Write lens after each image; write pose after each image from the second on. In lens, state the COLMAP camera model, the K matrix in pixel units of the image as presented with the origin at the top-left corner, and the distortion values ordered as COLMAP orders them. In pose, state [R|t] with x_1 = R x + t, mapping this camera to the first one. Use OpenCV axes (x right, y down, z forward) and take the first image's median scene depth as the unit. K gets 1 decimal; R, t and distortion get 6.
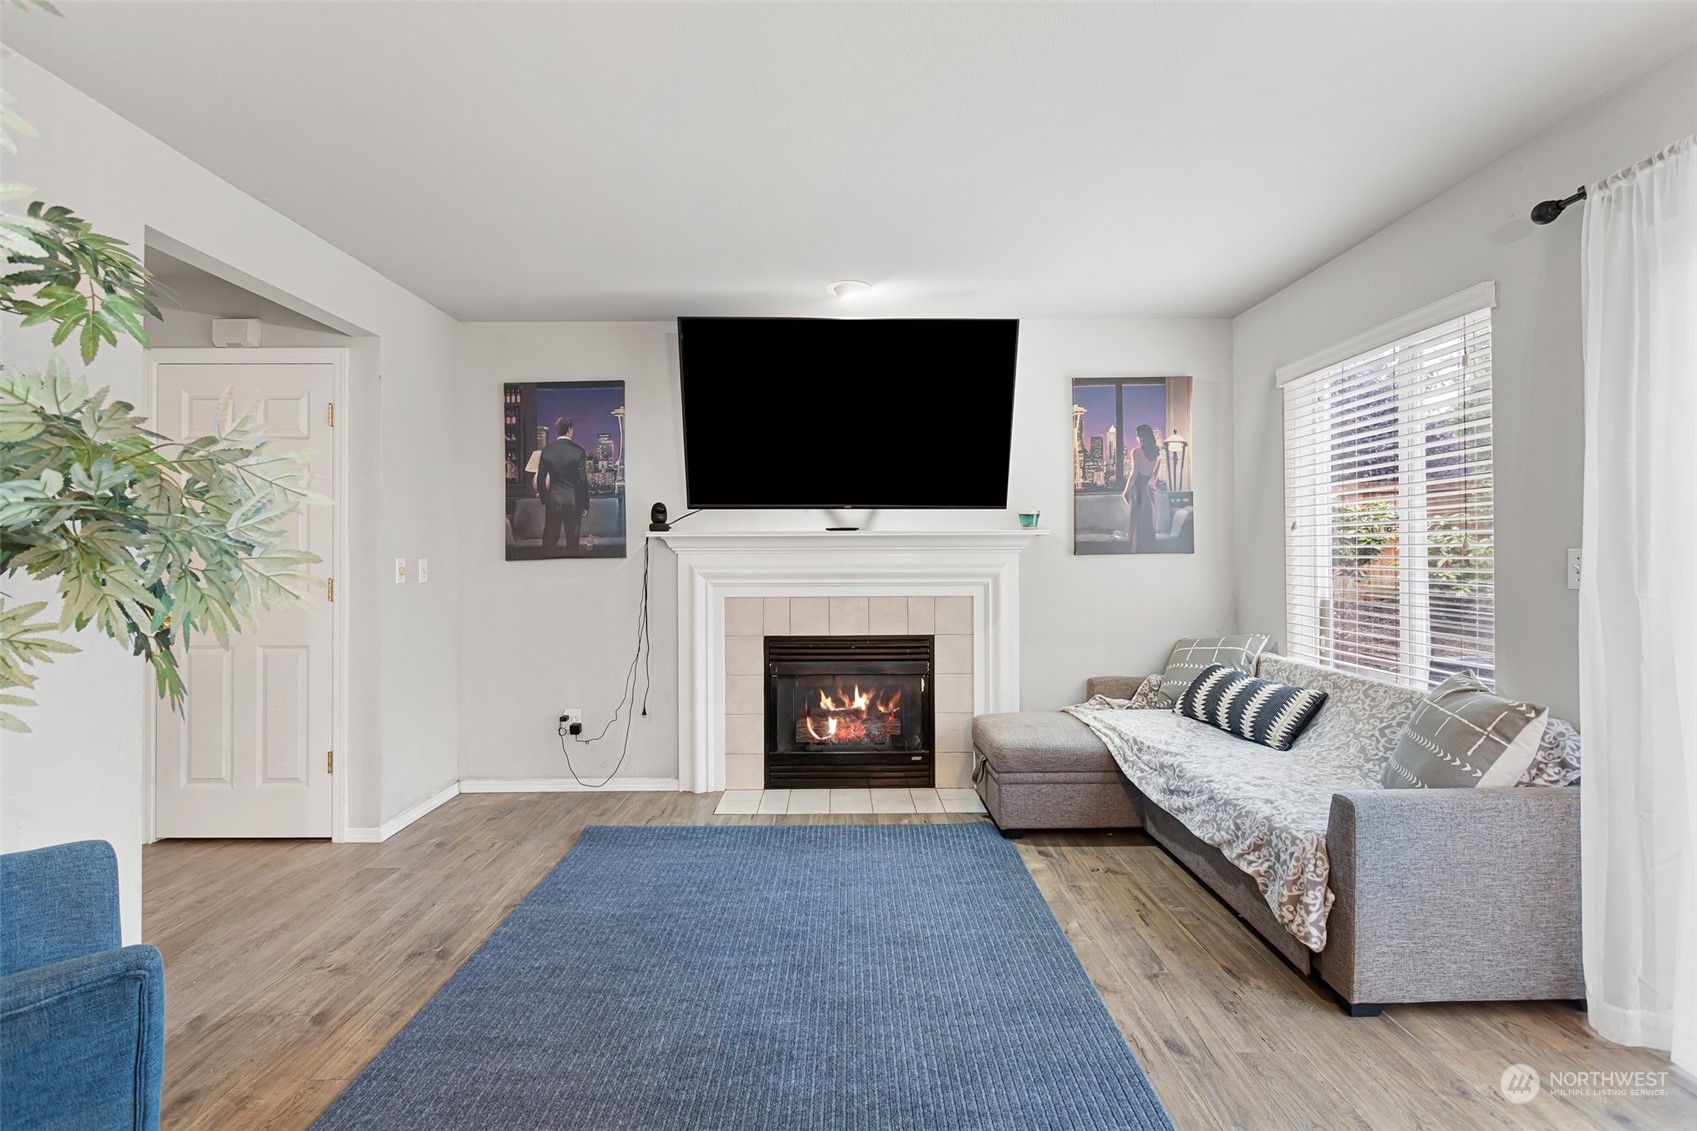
lens RADIAL K [[810.2, 0, 851.9], [0, 810.2, 550.3], [0, 0, 1]] dist [-0.002854, 0.005670]
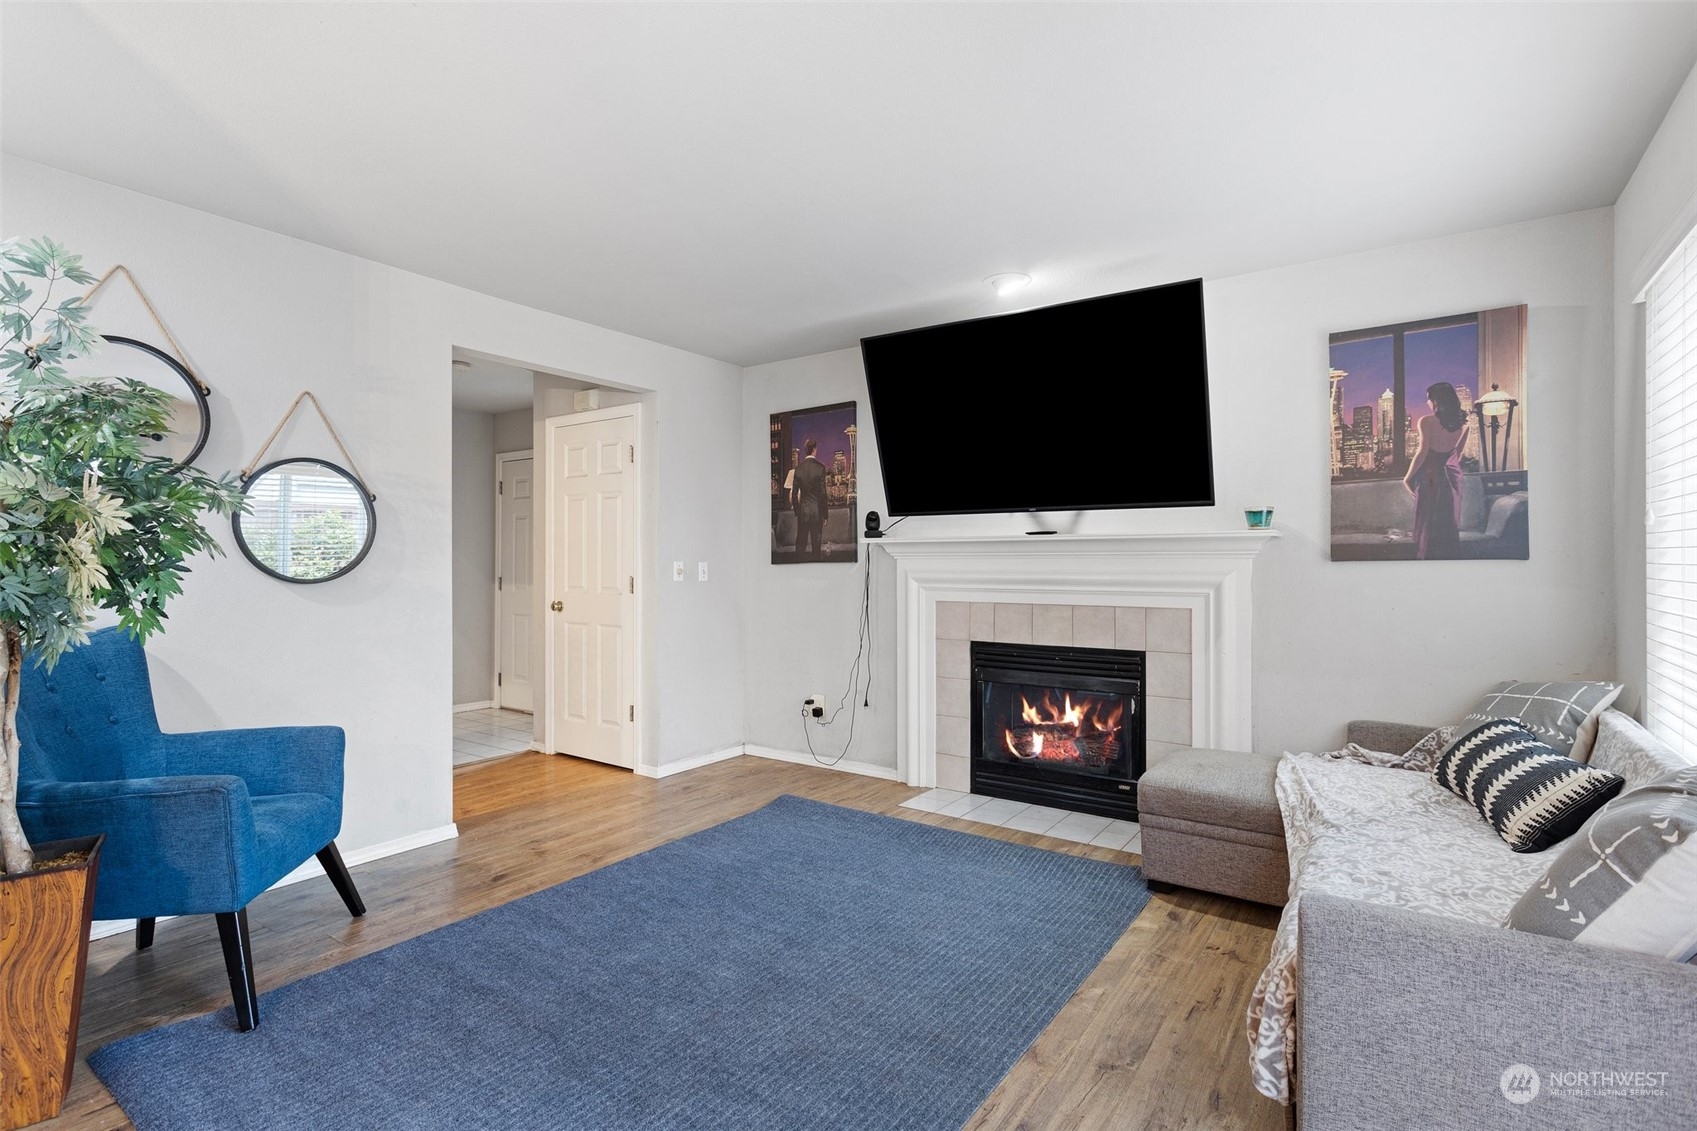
lens RADIAL K [[813.5, 0, 848.5], [0, 813.5, 565.5], [0, 0, 1]] dist [-0.001174, 0.001649]
pose [[0.813702, 0.006913, -0.581241, 0.360204], [0.000301, 0.999924, 0.012314, 0.000126], [0.581282, -0.010195, 0.813639, 0.095842]]
